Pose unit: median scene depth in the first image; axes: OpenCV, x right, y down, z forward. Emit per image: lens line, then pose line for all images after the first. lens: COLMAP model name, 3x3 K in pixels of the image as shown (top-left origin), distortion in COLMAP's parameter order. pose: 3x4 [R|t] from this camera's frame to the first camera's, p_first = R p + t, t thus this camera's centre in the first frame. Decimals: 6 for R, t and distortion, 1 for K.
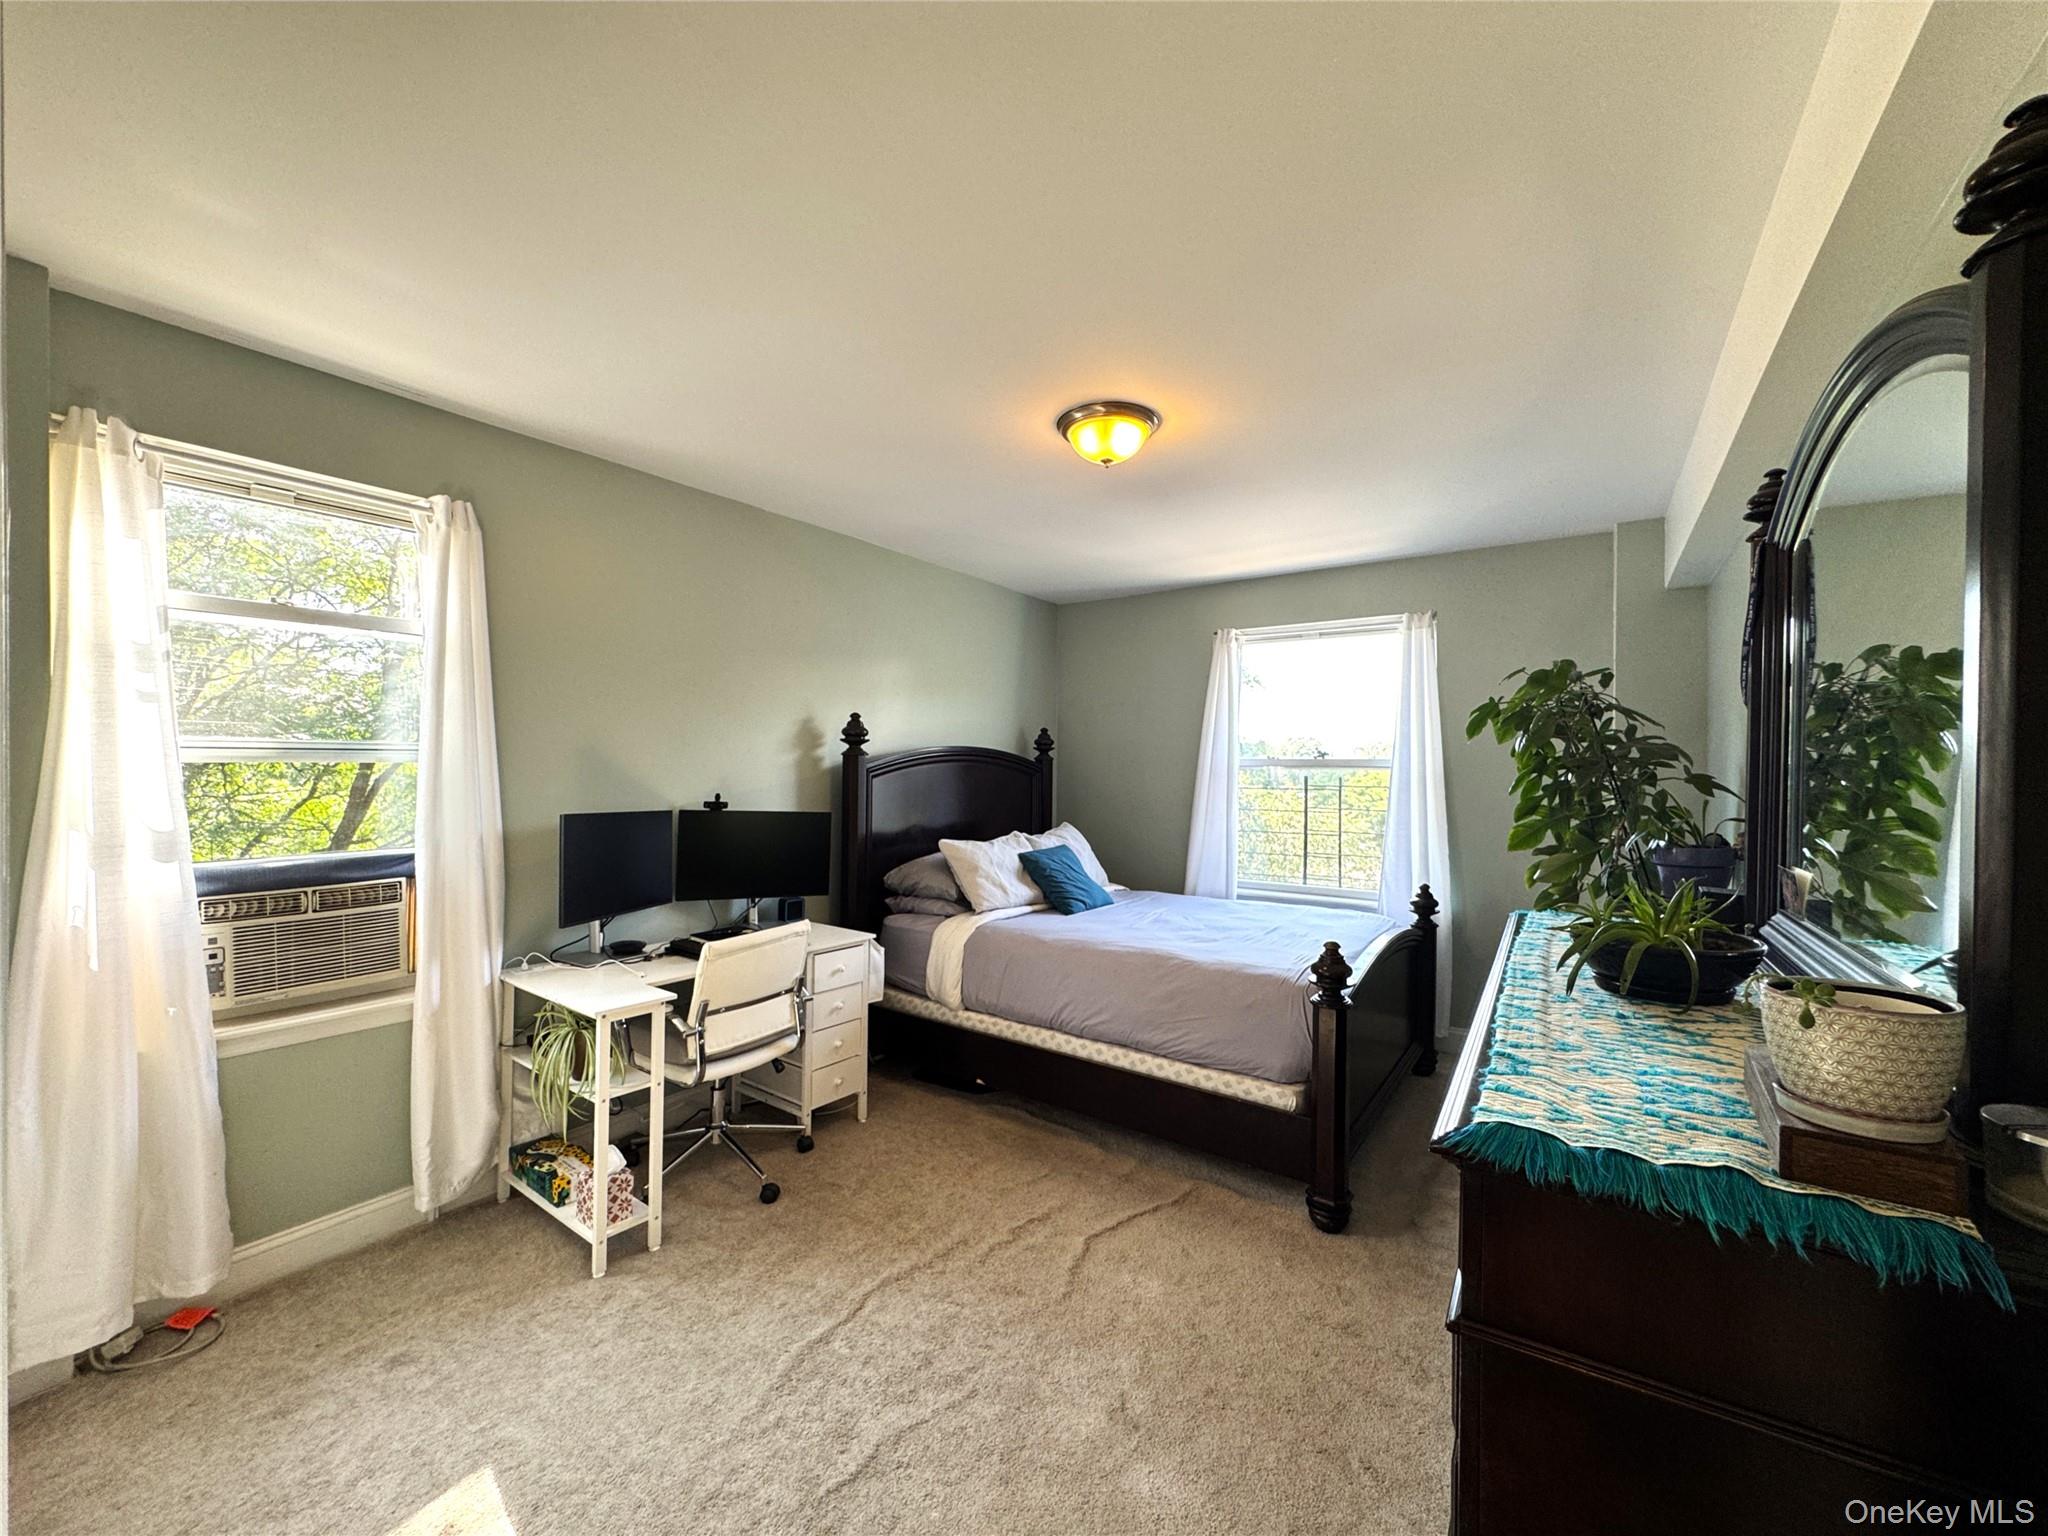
lens RADIAL K [[818.0, 0, 1027.5], [0, 818.0, 770.2], [0, 0, 1]] dist [-0.003163, 0.000014]
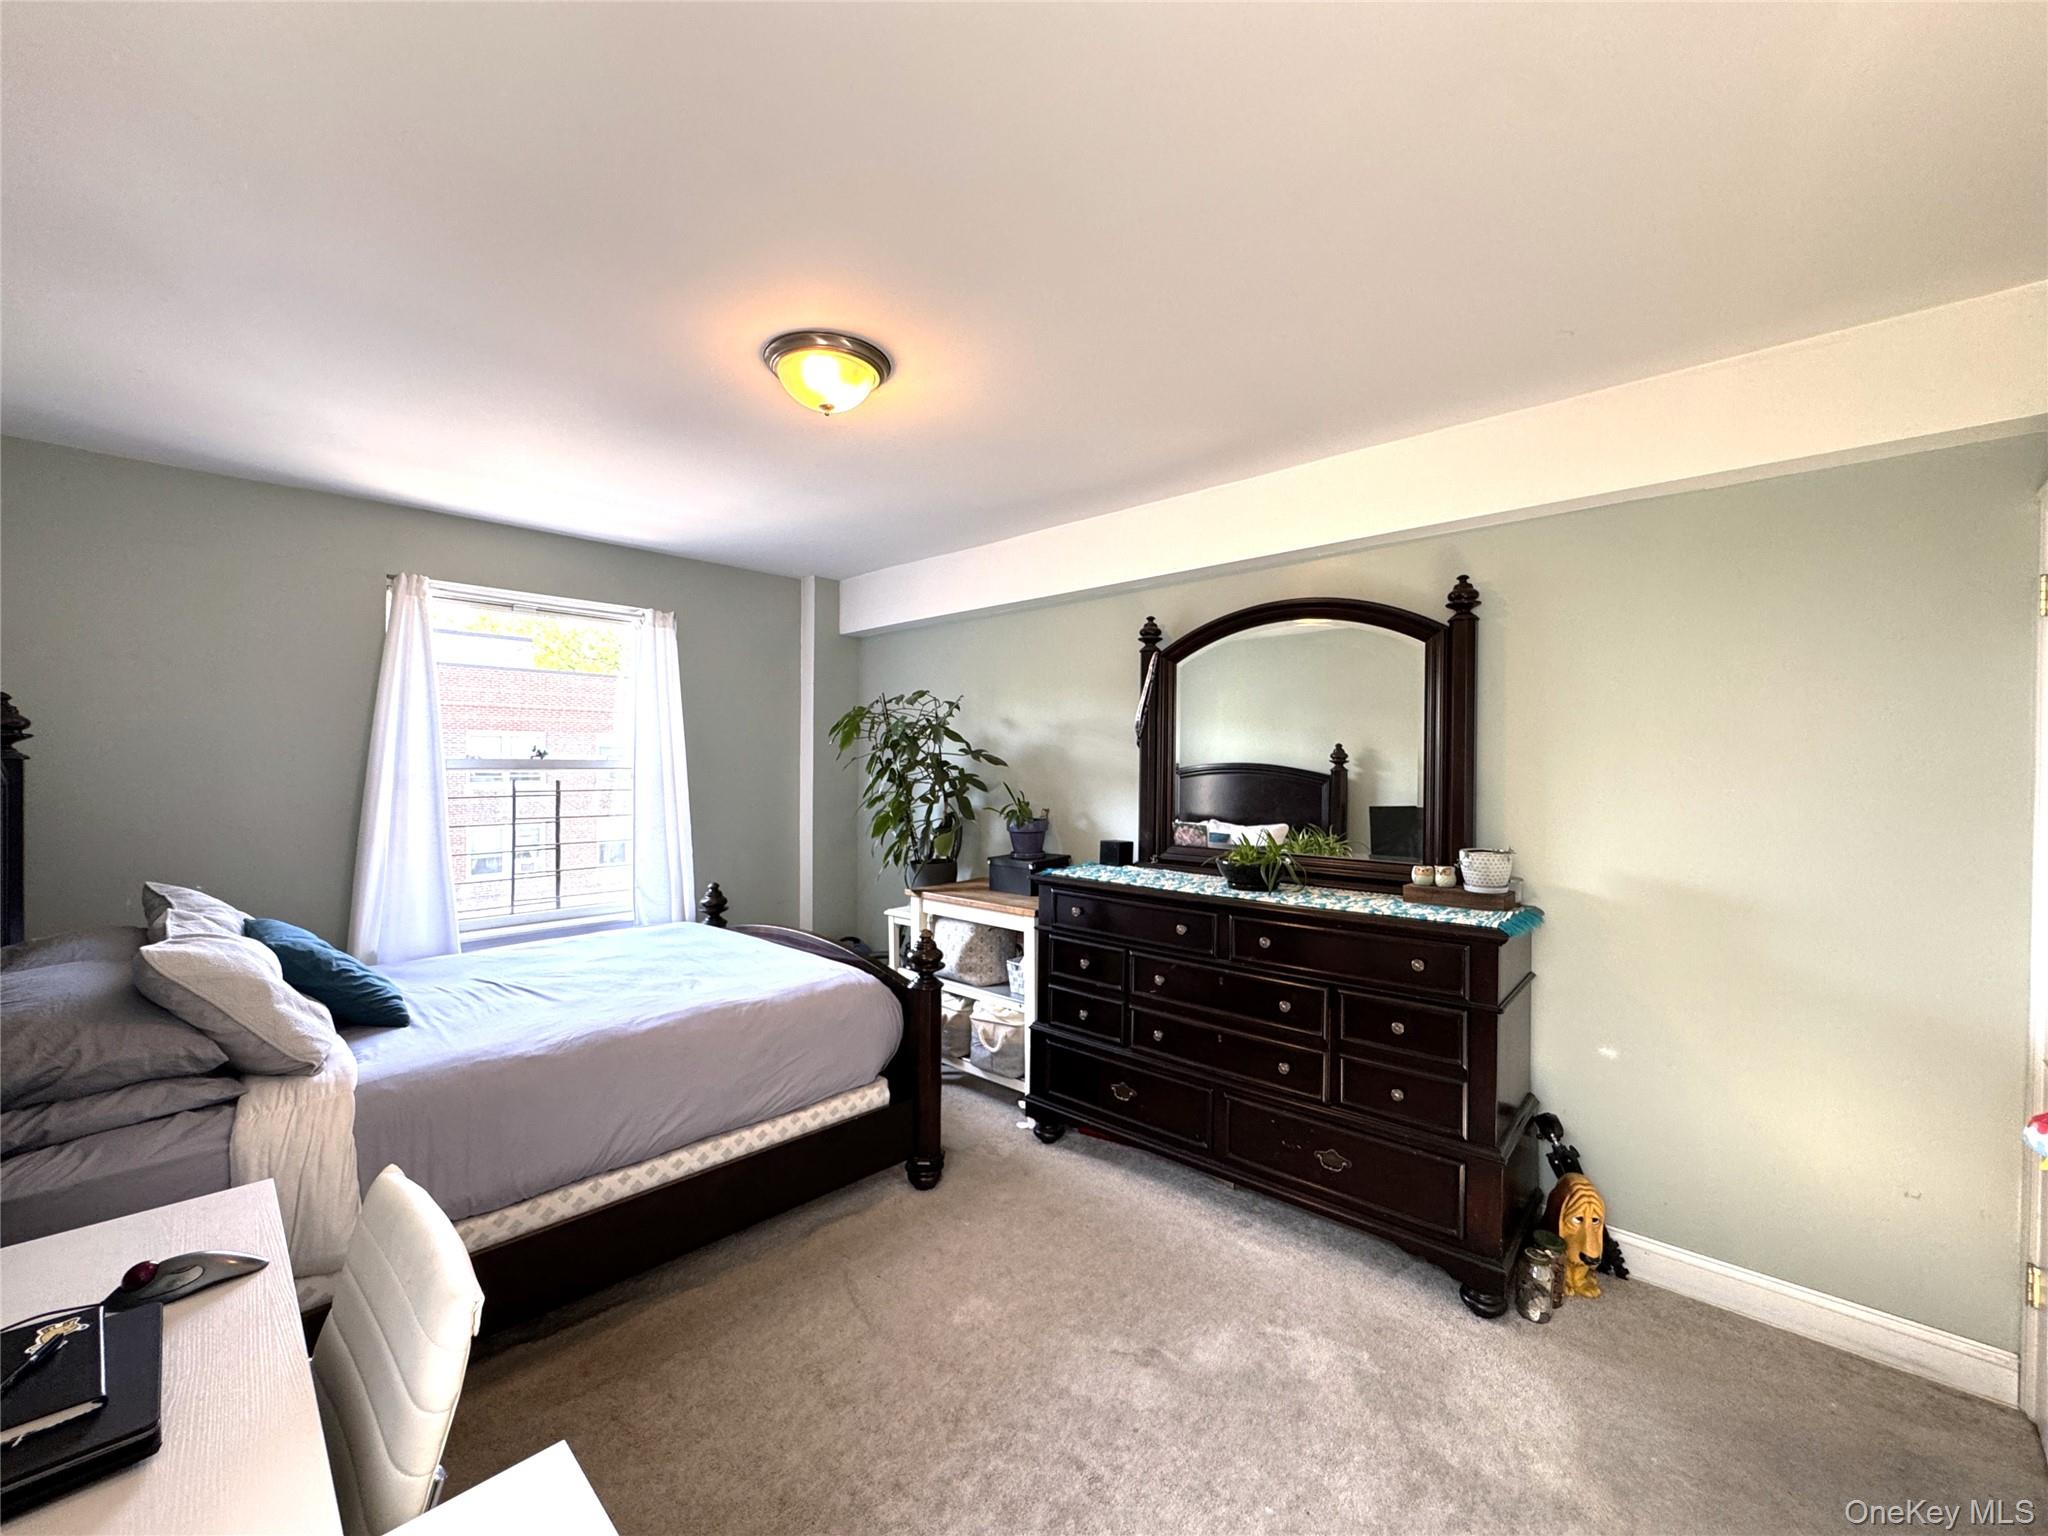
lens RADIAL K [[818.0, 0, 1030.1], [0, 818.0, 764.4], [0, 0, 1]] dist [-0.003163, 0.000014]
pose [[0.143371, -0.009942, 0.989619, -0.569277], [0.000825, 0.999950, 0.009926, -0.023363], [-0.989669, -0.000607, 0.143372, 0.554502]]
